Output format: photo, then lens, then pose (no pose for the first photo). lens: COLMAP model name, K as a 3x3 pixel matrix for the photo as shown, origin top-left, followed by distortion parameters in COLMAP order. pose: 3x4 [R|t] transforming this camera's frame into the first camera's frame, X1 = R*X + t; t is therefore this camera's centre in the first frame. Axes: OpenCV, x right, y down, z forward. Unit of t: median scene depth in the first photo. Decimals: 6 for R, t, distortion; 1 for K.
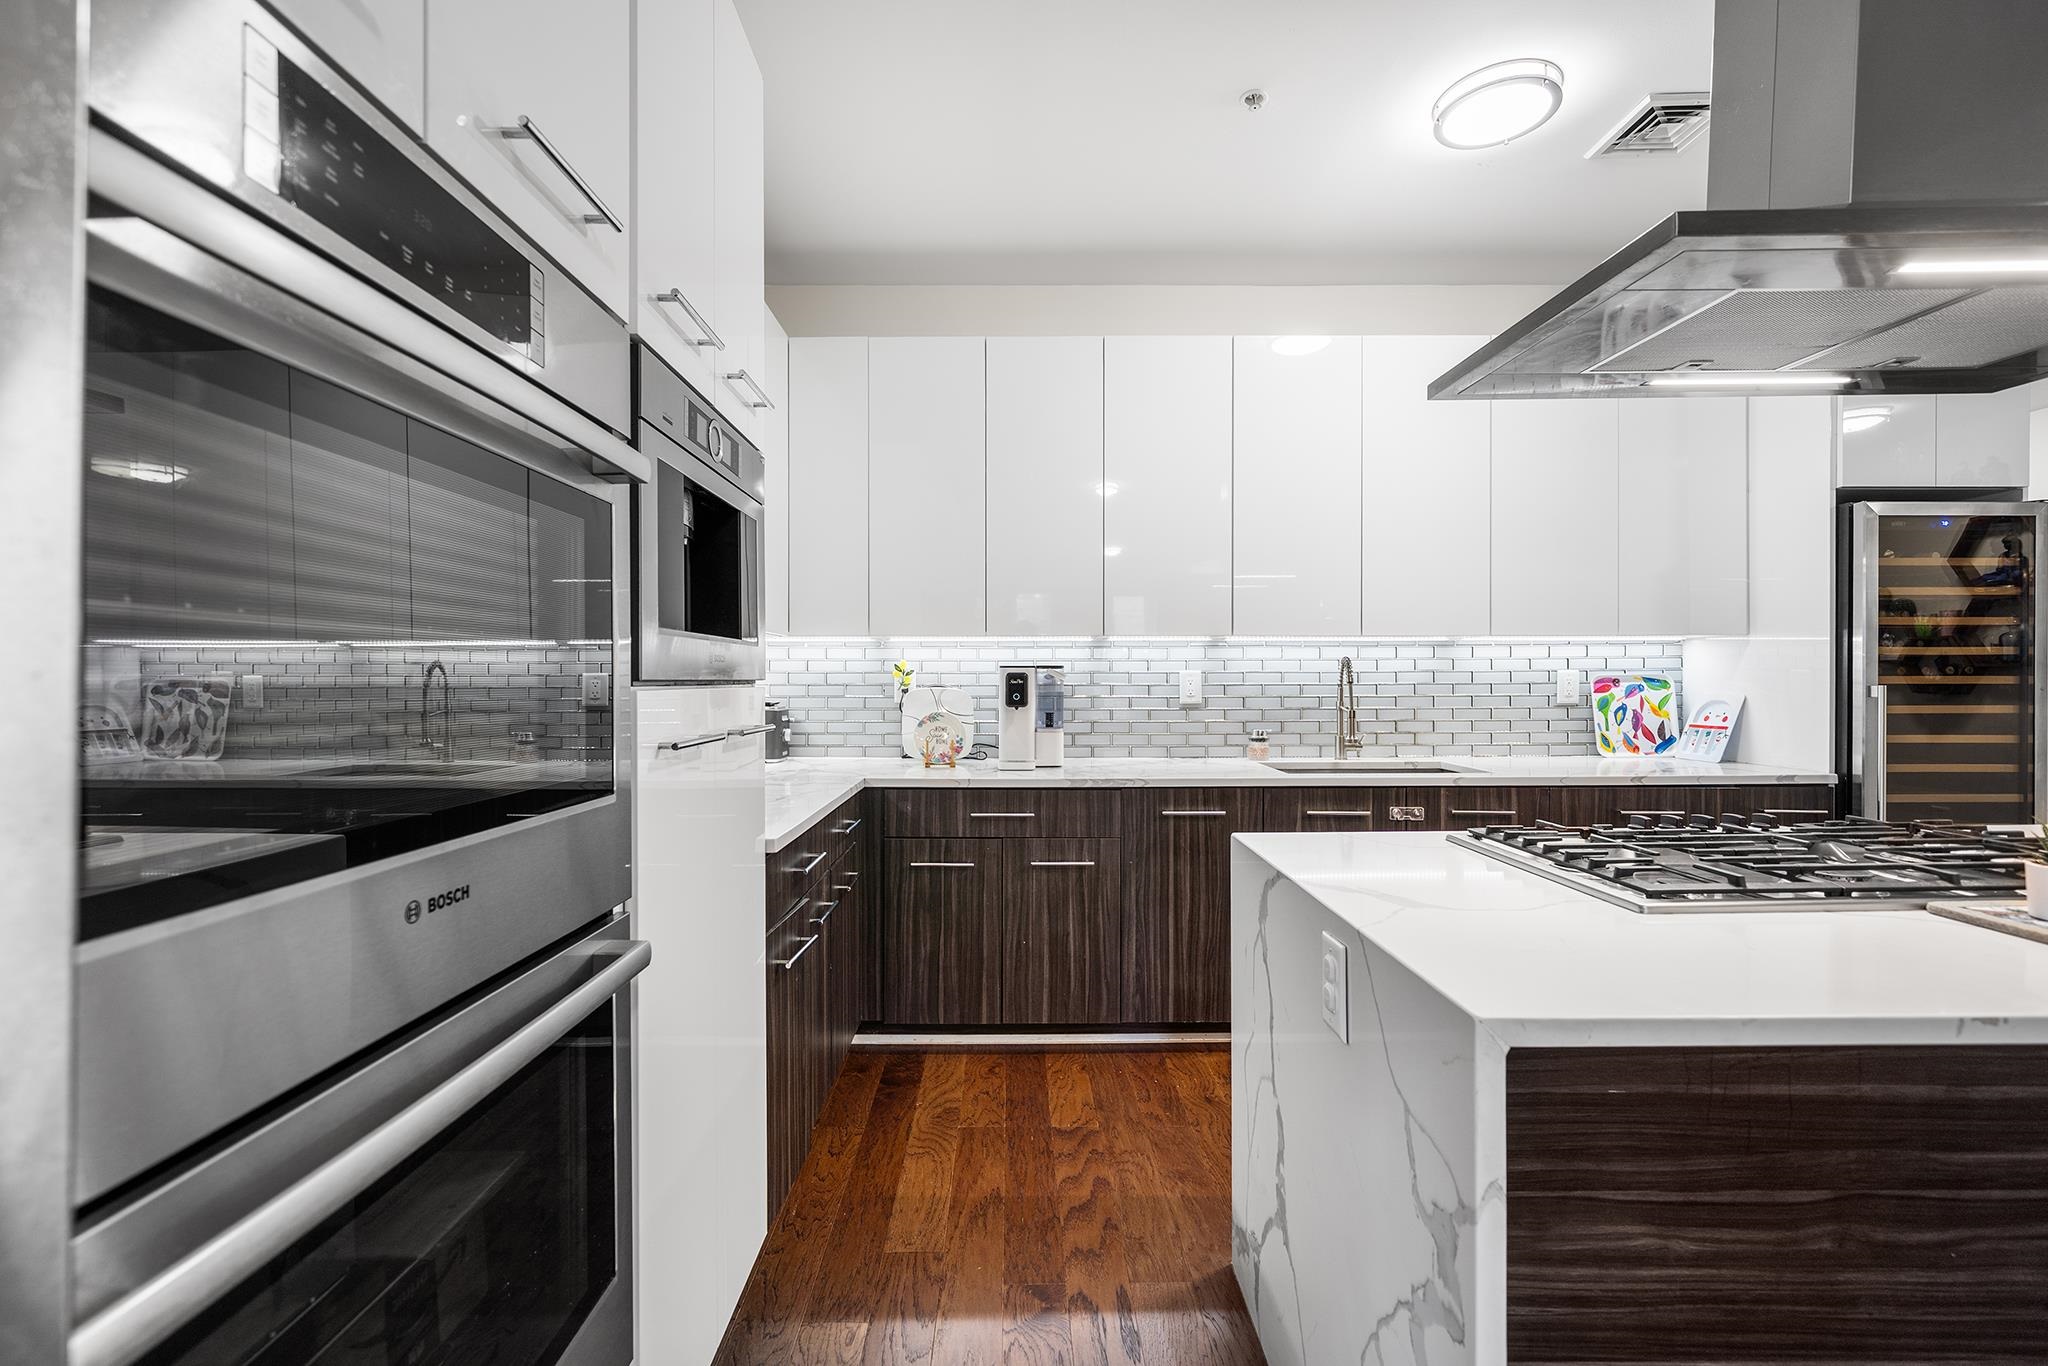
lens RADIAL K [[866.2, 0, 1014.7], [0, 866.2, 681.6], [0, 0, 1]] dist [-0.001124, 0.000315]
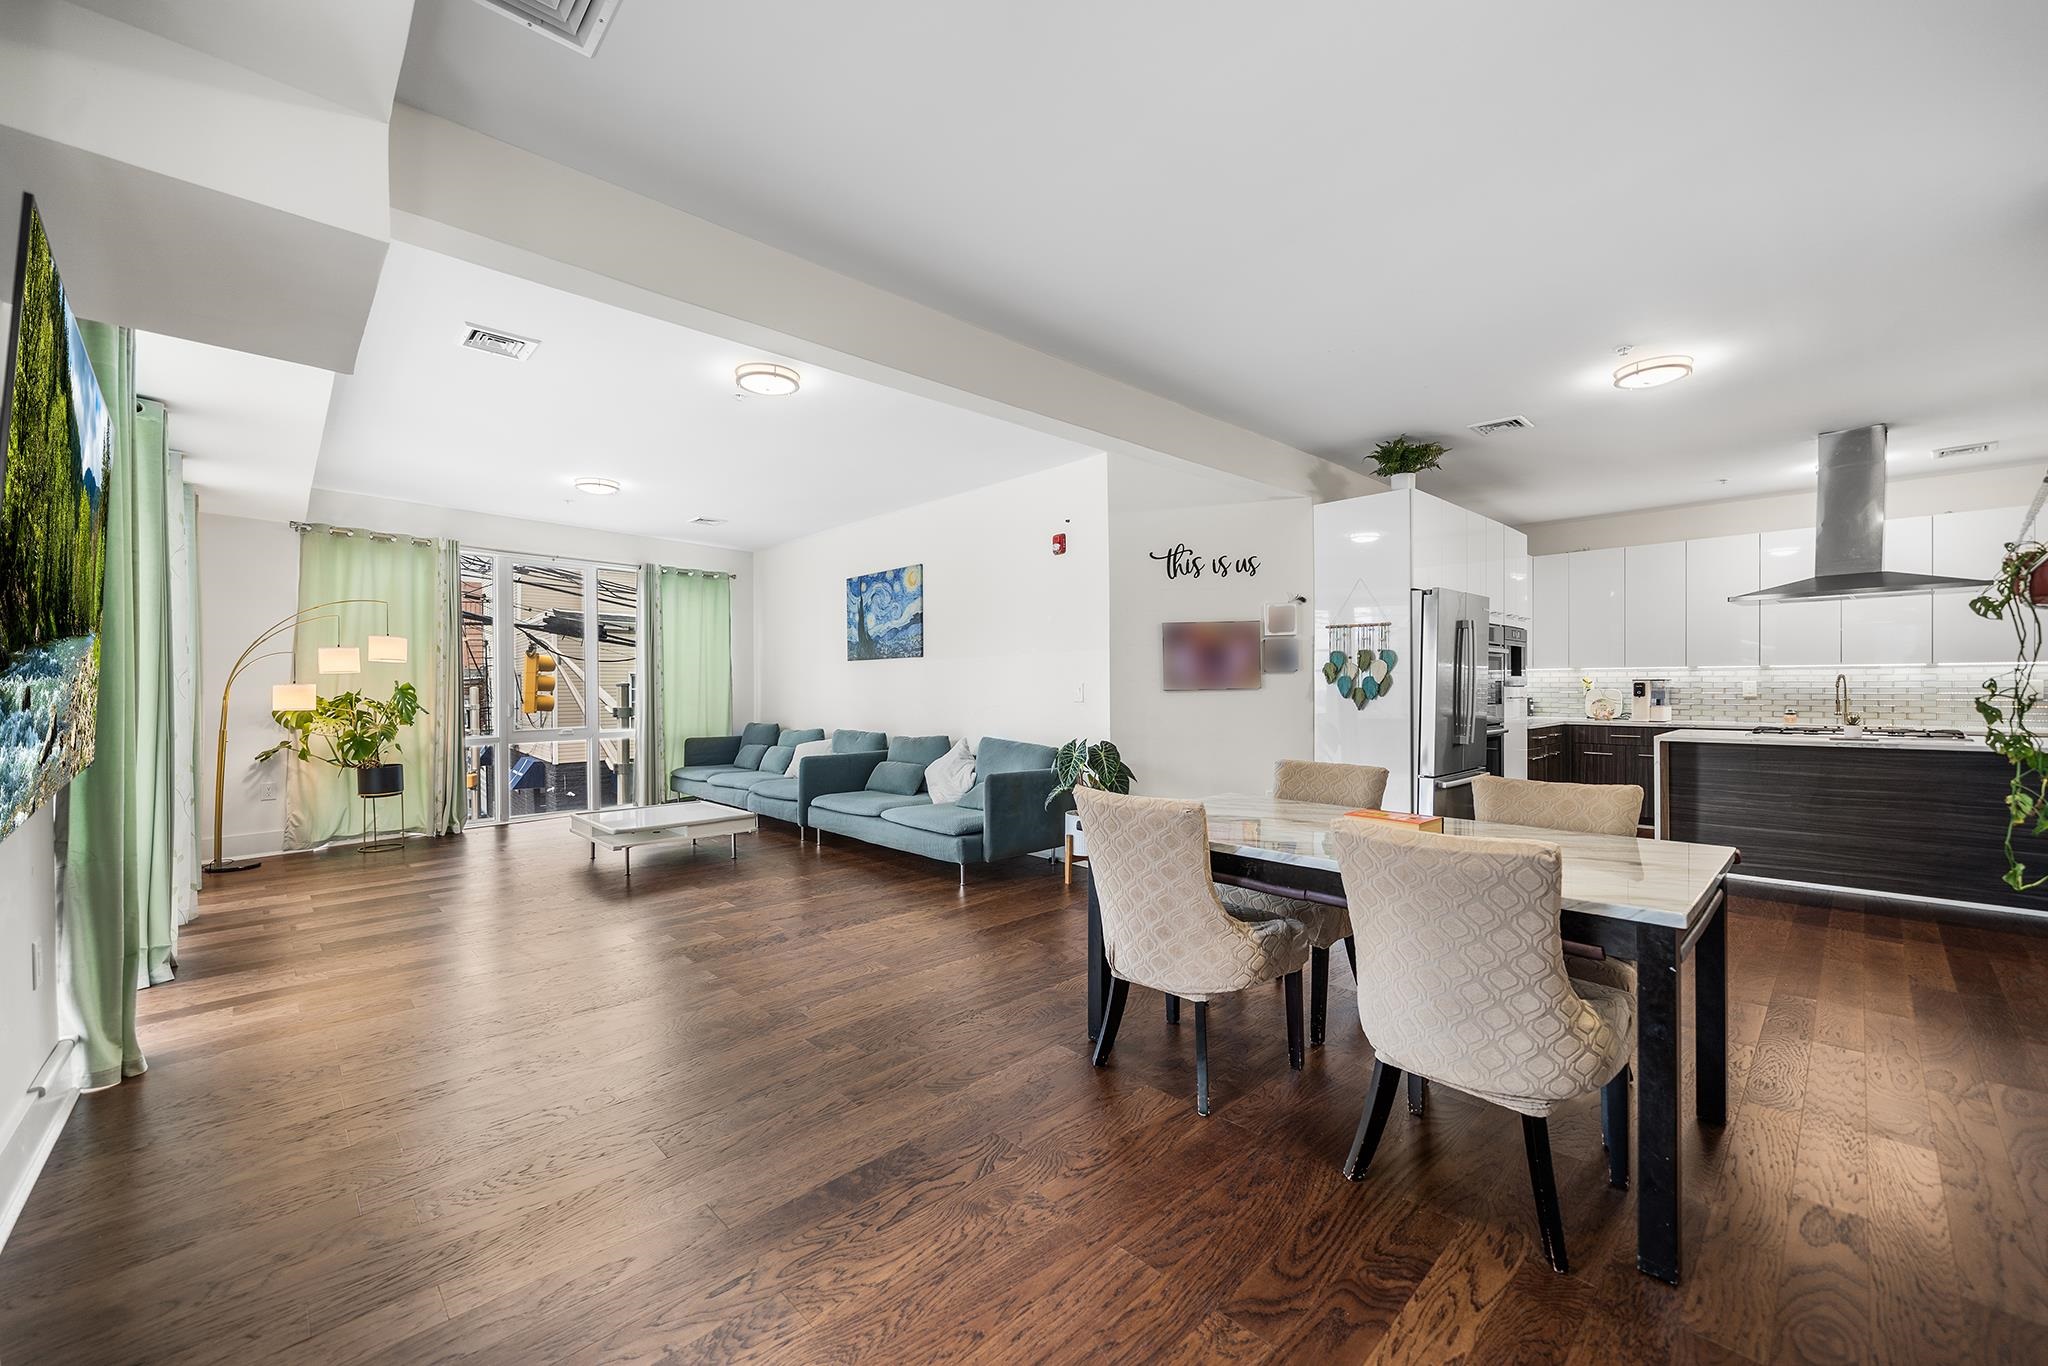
lens RADIAL K [[804.5, 0, 1016.0], [0, 804.5, 690.4], [0, 0, 1]] dist [-0.002109, -0.000022]
pose [[0.682477, 0.004098, -0.730896, 0.463774], [-0.000501, 0.999987, 0.005138, 0.001167], [0.730907, -0.003141, 0.682470, -1.861784]]
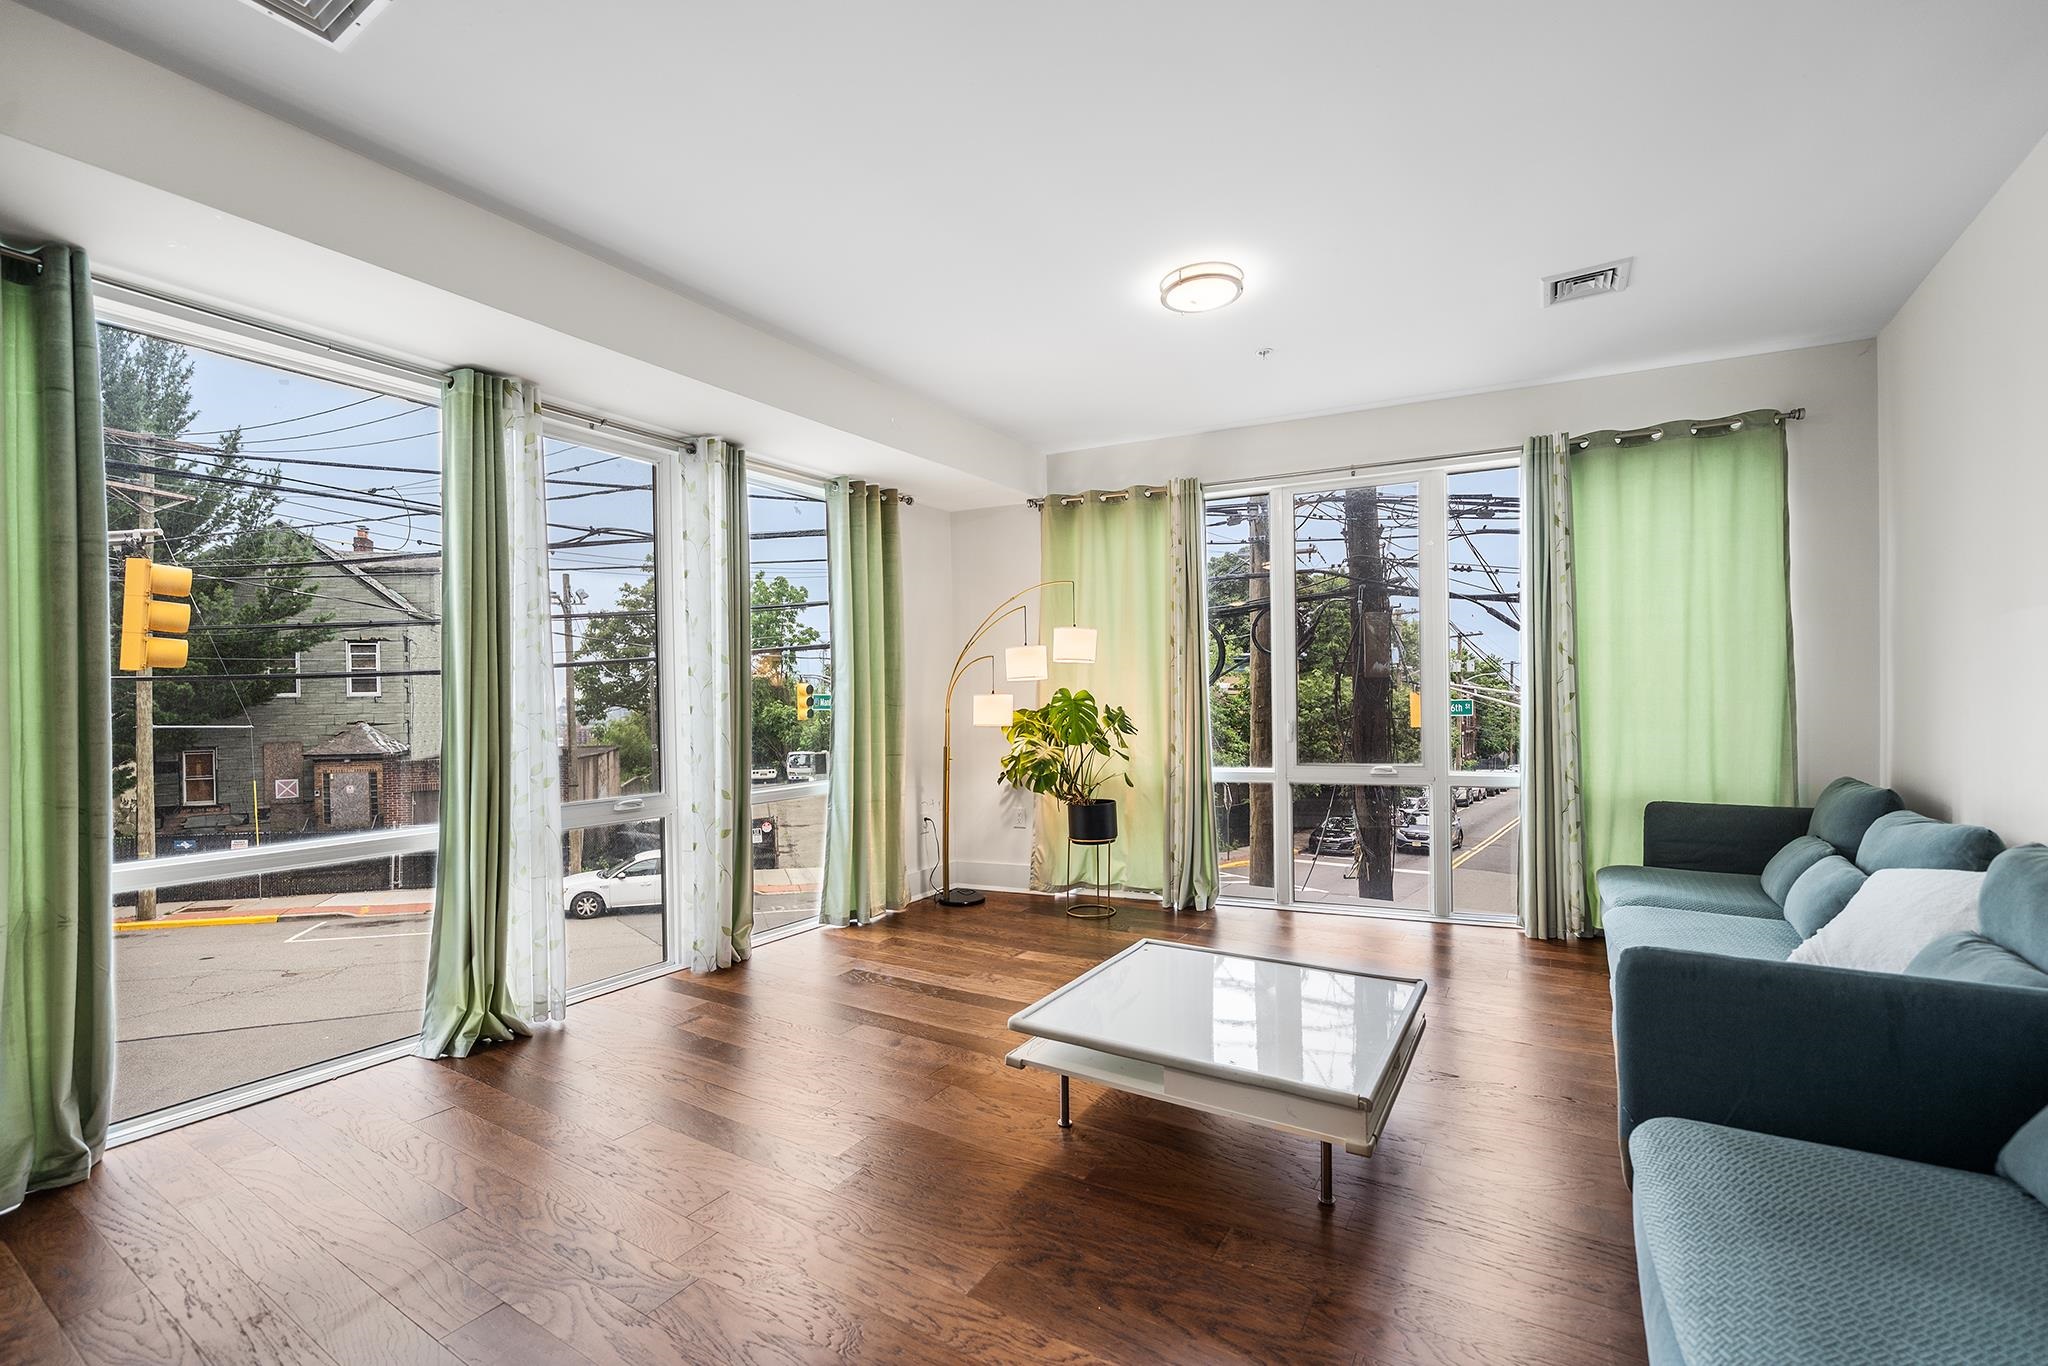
lens RADIAL K [[861.8, 0, 1001.7], [0, 861.8, 703.7], [0, 0, 1]] dist [-0.000821, -0.000117]
pose [[-0.552781, 0.016270, -0.833168, -0.657025], [0.015800, 0.999834, 0.009042, 0.000620], [0.833177, -0.008166, -0.552946, -0.897643]]
